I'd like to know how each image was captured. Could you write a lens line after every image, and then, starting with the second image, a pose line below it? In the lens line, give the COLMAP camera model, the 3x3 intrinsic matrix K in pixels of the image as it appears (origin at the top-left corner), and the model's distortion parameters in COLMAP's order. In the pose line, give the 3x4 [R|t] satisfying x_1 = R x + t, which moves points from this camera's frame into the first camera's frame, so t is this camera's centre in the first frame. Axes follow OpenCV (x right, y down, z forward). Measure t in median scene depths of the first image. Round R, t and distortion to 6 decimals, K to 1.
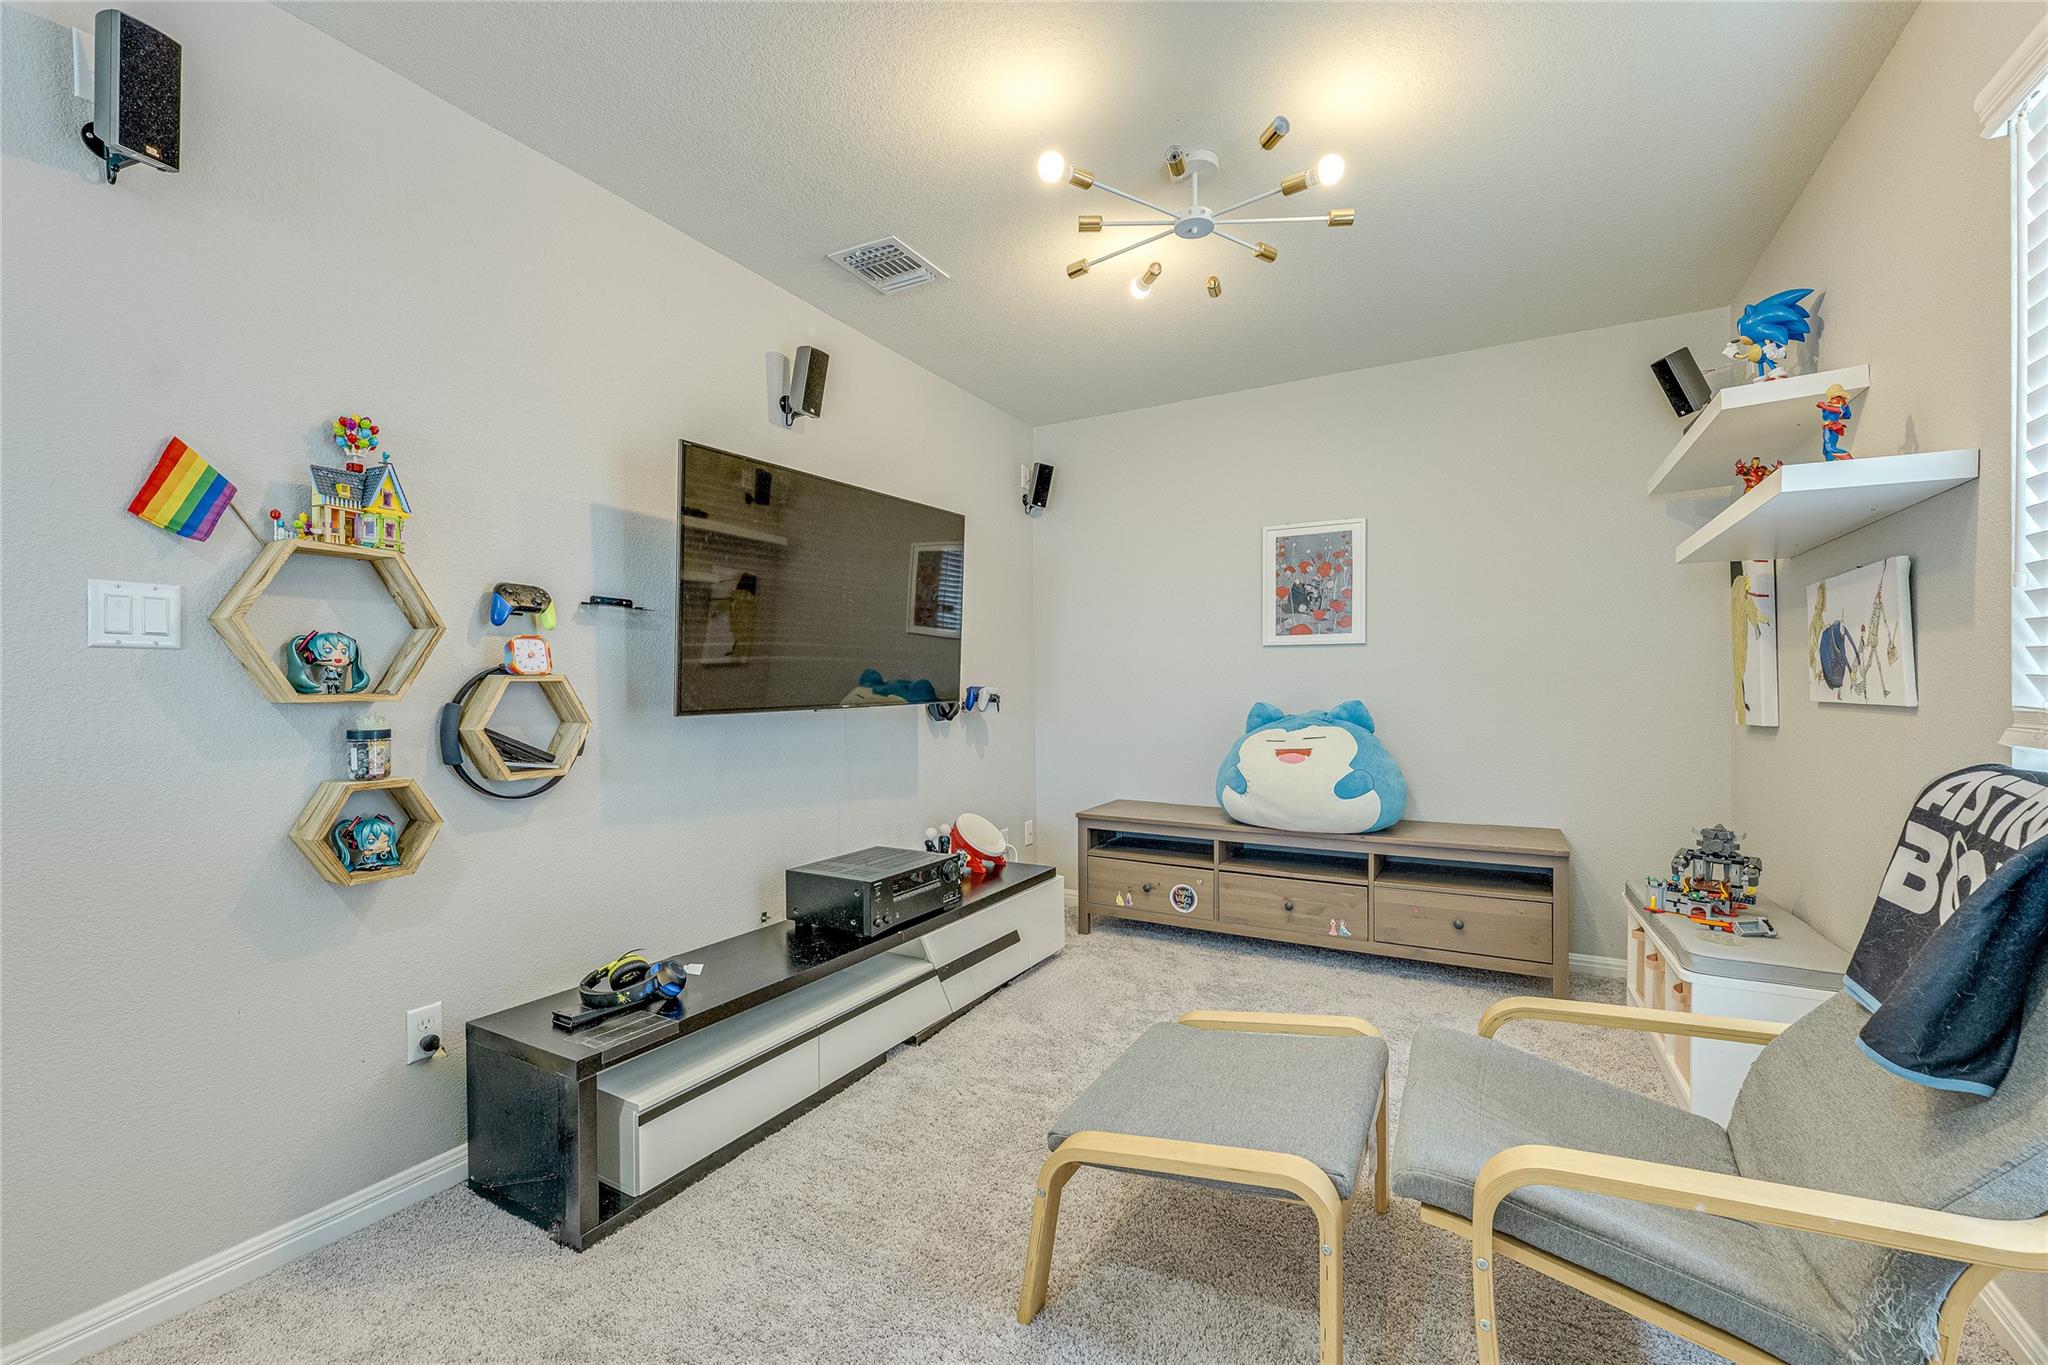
lens RADIAL K [[859.8, 0, 1015.9], [0, 859.8, 695.5], [0, 0, 1]] dist [0.001232, 0.000149]
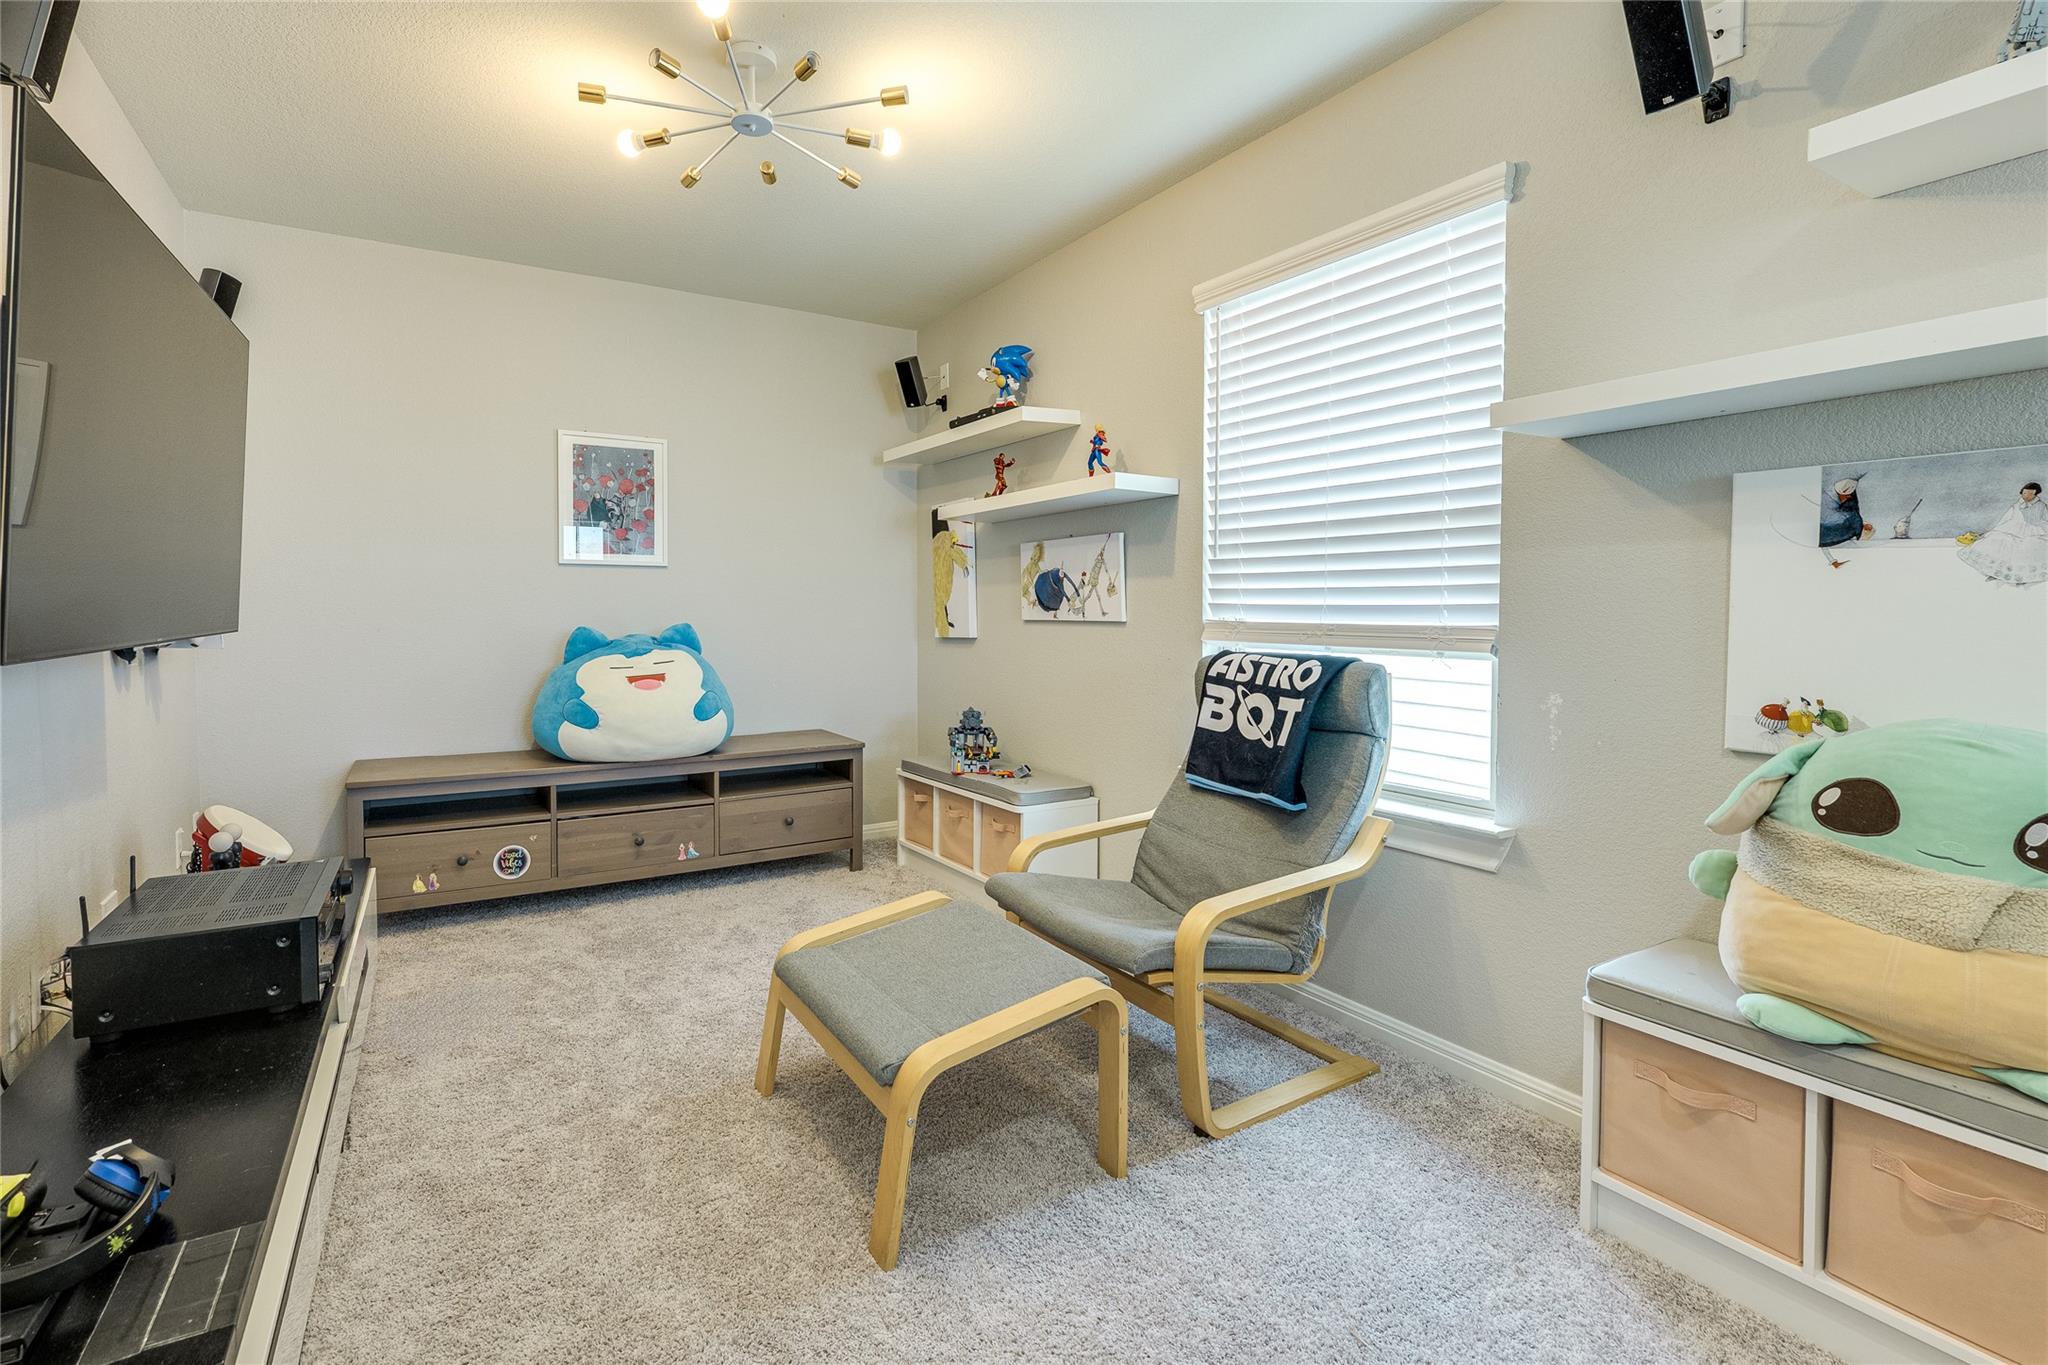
lens RADIAL K [[868.8, 0, 1024.9], [0, 868.8, 637.2], [0, 0, 1]] dist [-0.000965, -0.000202]
pose [[0.515945, -0.024241, 0.856278, -0.291078], [0.007237, 0.999687, 0.023940, 0.000577], [-0.856591, -0.006155, 0.515959, 0.150722]]
